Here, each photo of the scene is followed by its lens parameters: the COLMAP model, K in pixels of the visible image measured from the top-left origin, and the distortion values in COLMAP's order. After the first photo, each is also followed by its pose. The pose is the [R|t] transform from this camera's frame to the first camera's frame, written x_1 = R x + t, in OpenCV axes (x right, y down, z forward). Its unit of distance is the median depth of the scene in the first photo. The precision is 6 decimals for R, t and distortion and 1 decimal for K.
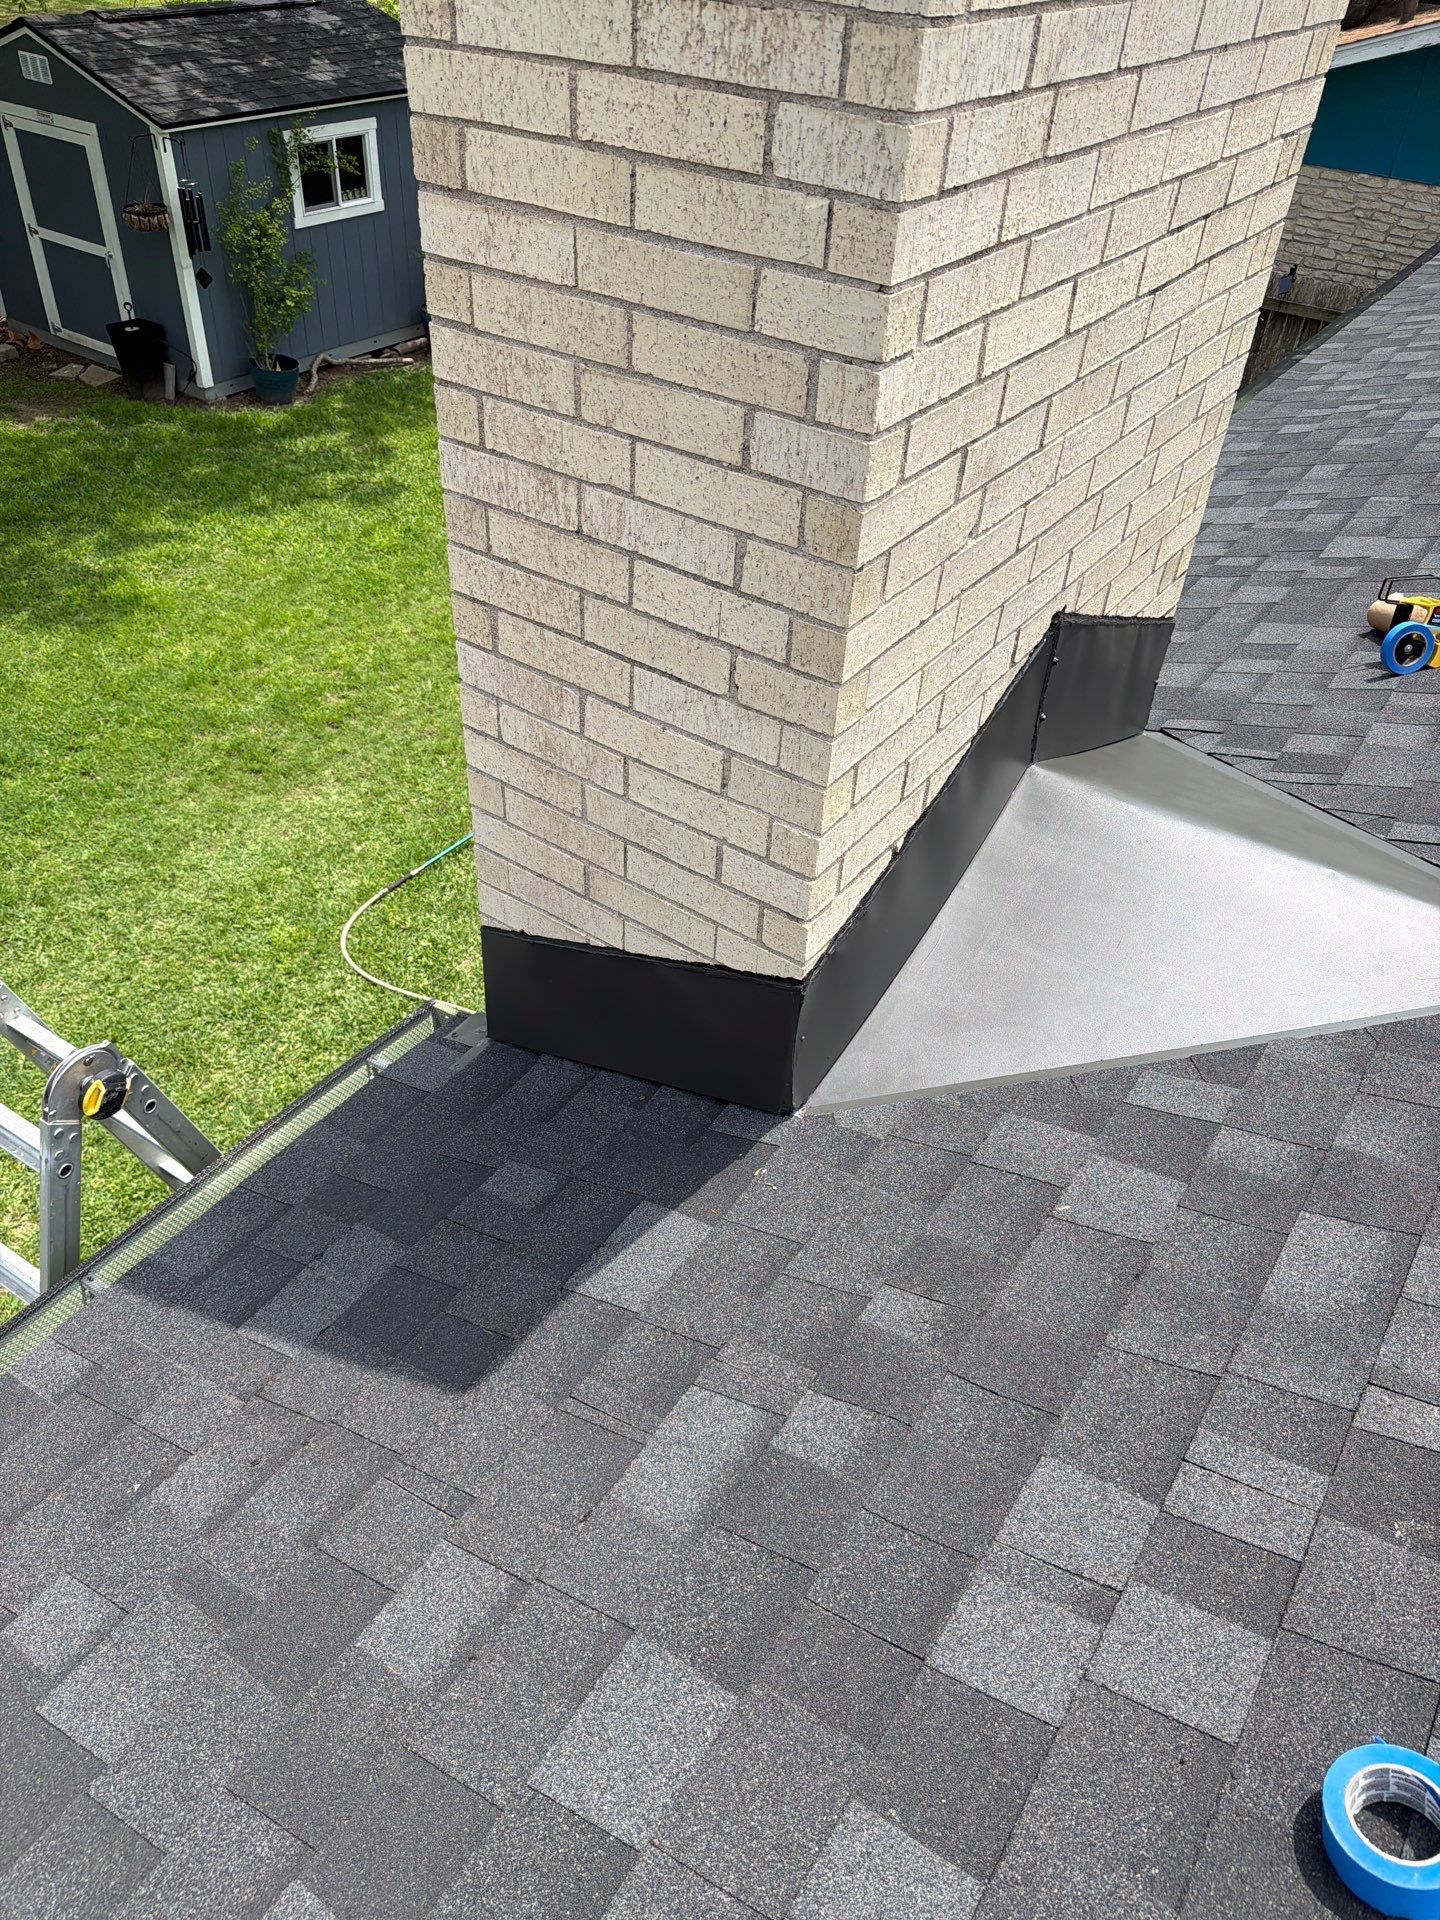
lens RADIAL K [[1370.9, 0, 712.4], [0, 1370.9, 960.7], [0, 0, 1]] dist [-0.011843, 0.007636]
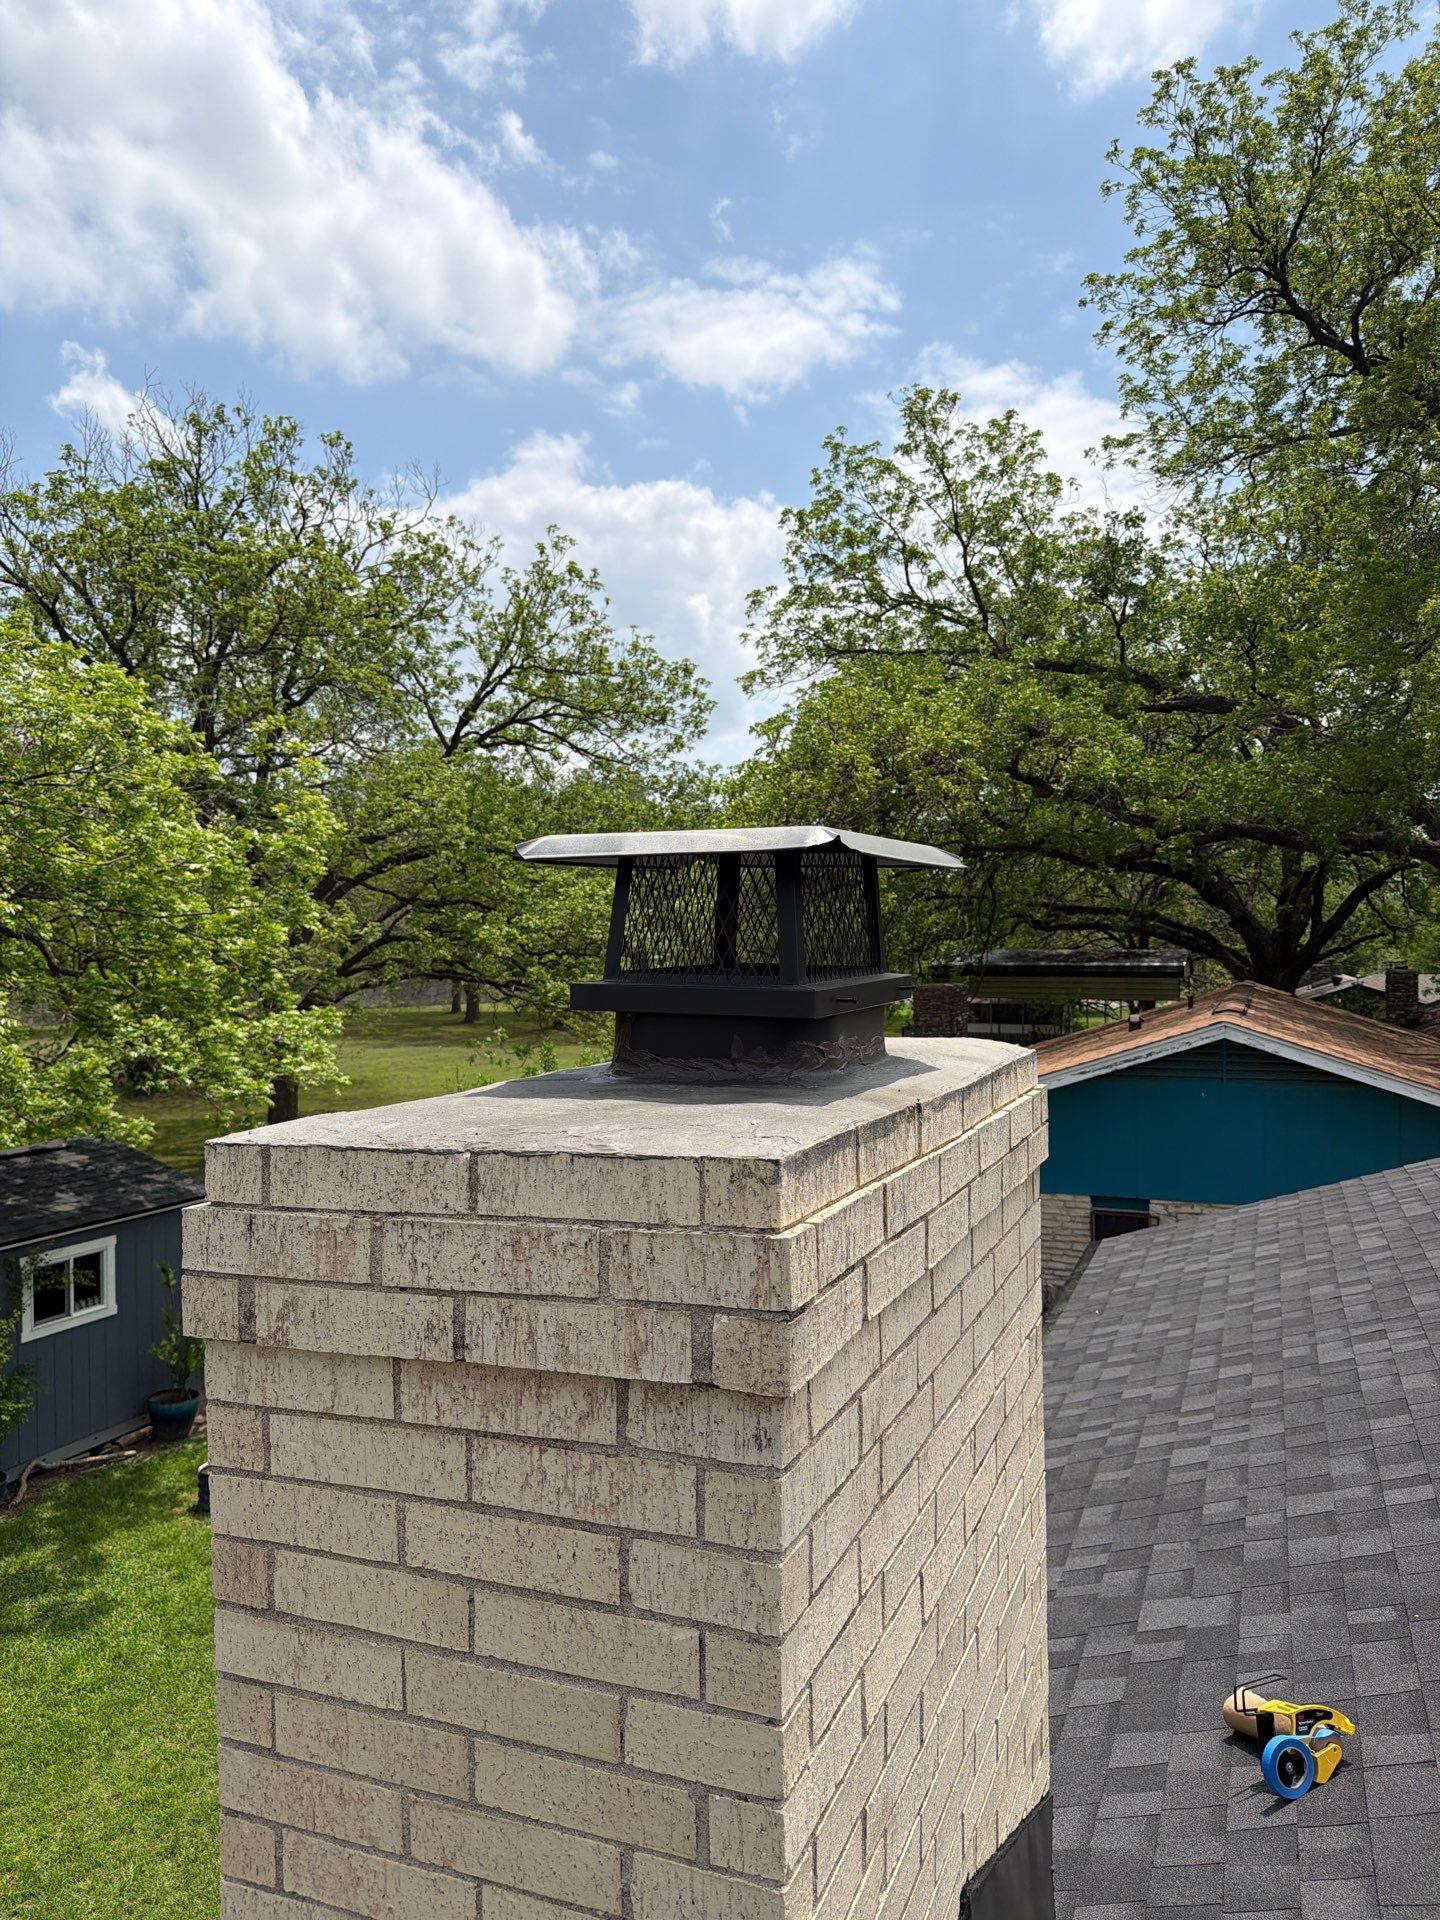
lens RADIAL K [[1370.9, 0, 722.9], [0, 1370.9, 965.9], [0, 0, 1]] dist [-0.011843, 0.007636]
pose [[0.973606, -0.062744, 0.219441, -0.060181], [0.188551, 0.762890, -0.618423, -0.264144], [-0.128607, 0.643476, 0.754585, 0.006594]]
